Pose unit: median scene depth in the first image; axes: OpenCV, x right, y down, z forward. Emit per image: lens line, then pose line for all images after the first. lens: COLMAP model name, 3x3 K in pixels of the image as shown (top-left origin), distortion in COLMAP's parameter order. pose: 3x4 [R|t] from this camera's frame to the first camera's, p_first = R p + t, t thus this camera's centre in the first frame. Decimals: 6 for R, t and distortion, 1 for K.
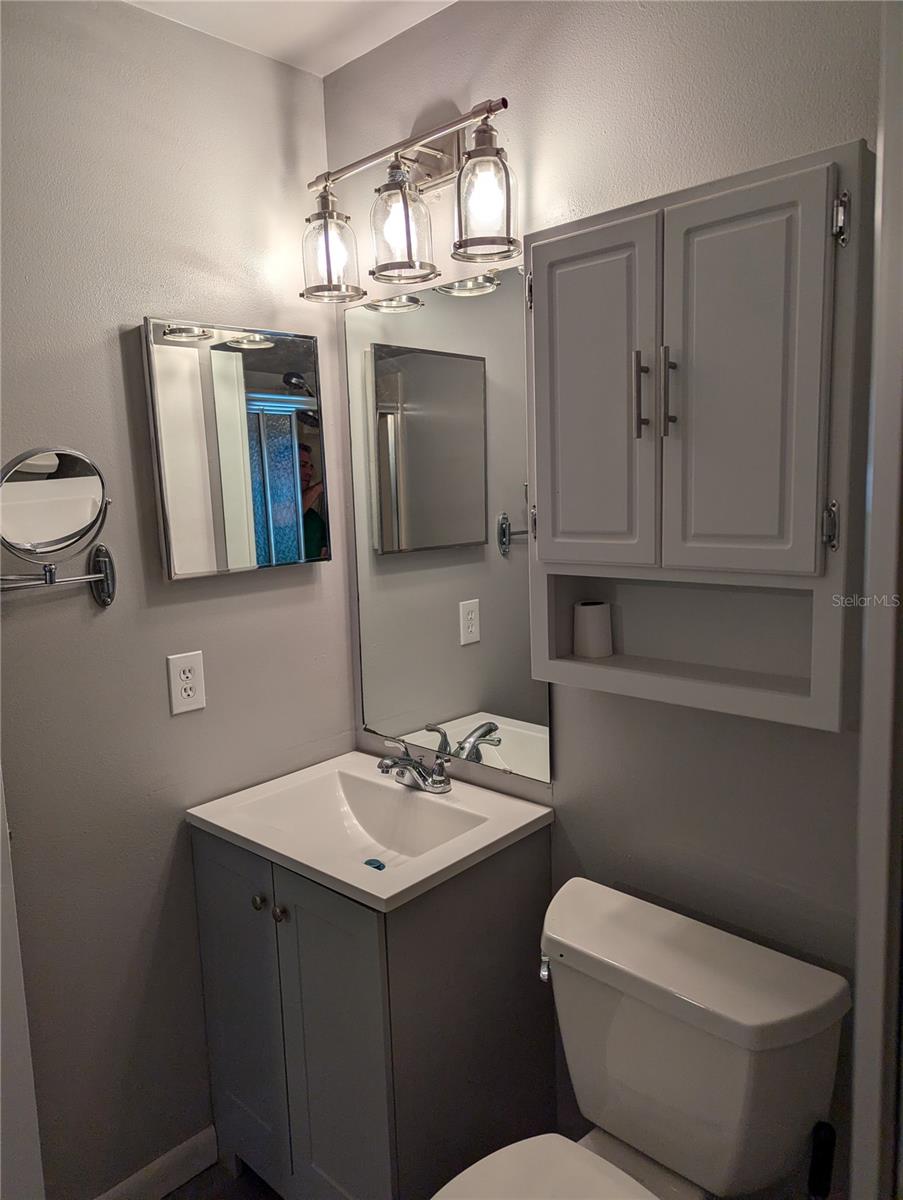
lens RADIAL K [[839.9, 0, 449.1], [0, 839.9, 585.0], [0, 0, 1]] dist [0.065326, -0.071166]
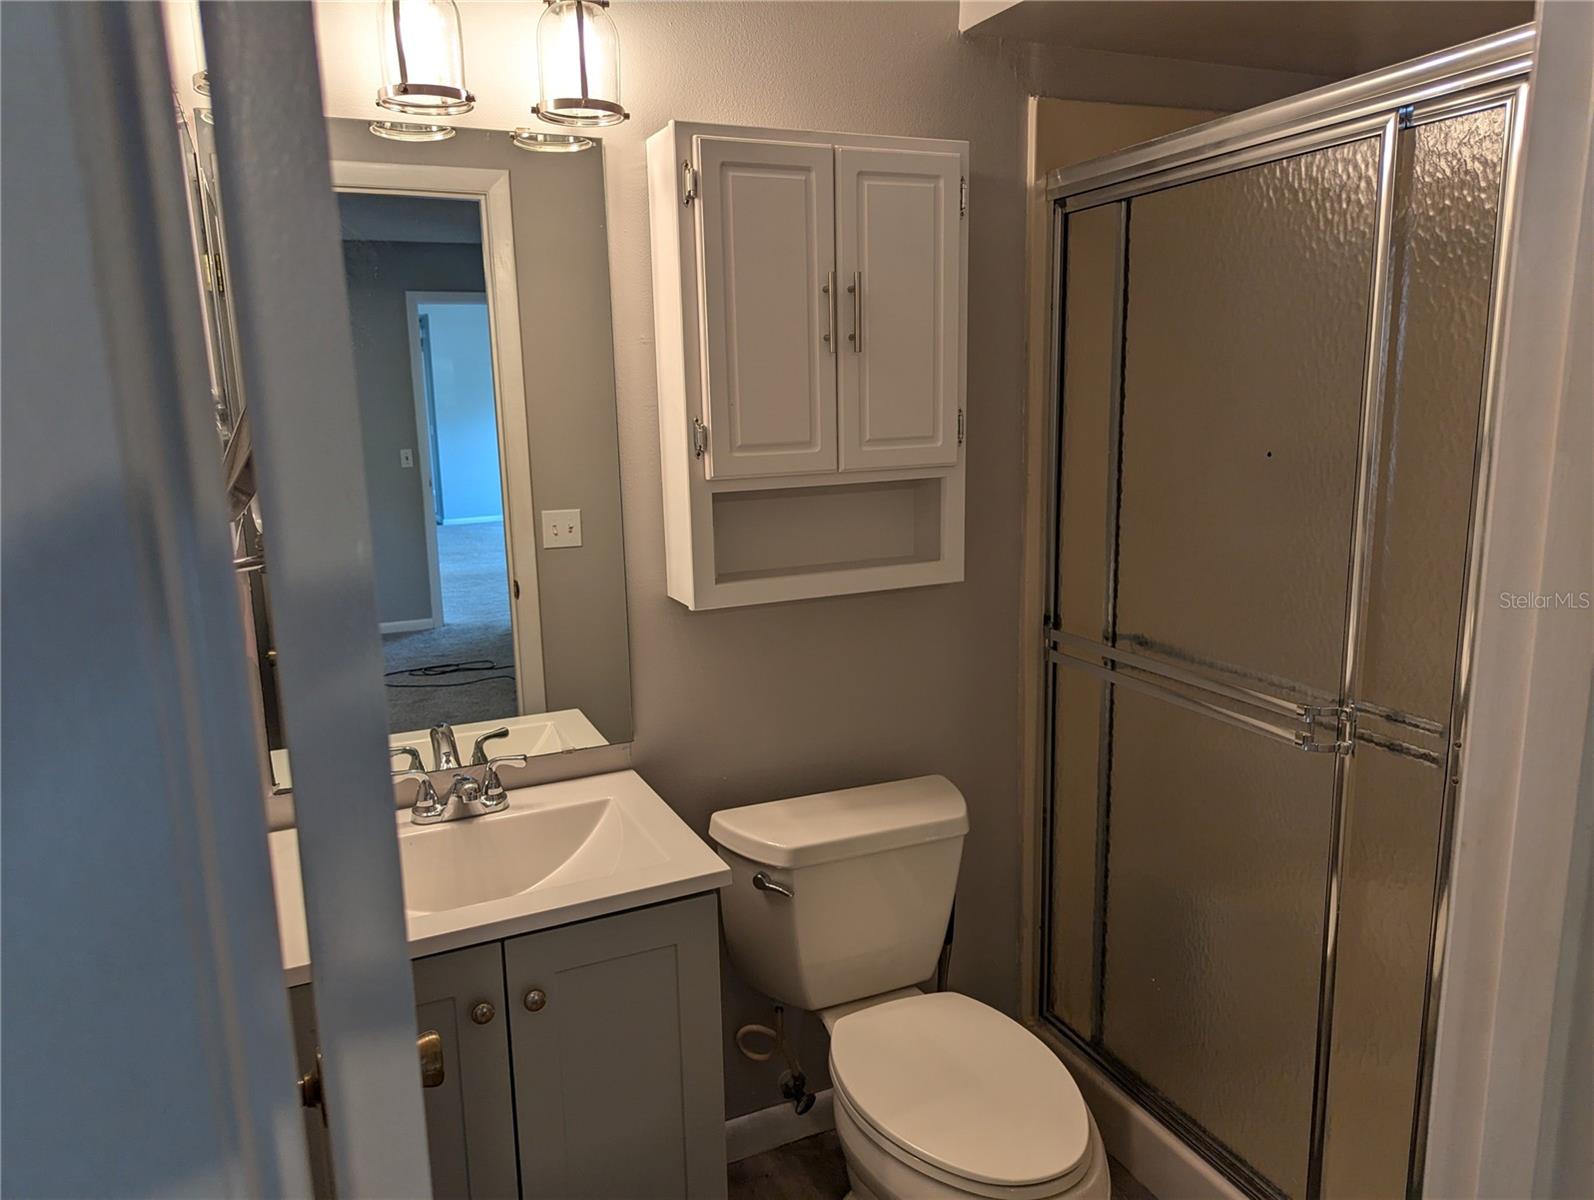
lens RADIAL K [[1110.0, 0, 785.6], [0, 1110.0, 601.4], [0, 0, 1]] dist [0.069787, -0.068325]
pose [[0.395334, -0.144885, 0.907039, -1.072594], [0.129591, 0.986402, 0.101080, -0.009440], [-0.909350, 0.077584, 0.408734, 0.455944]]
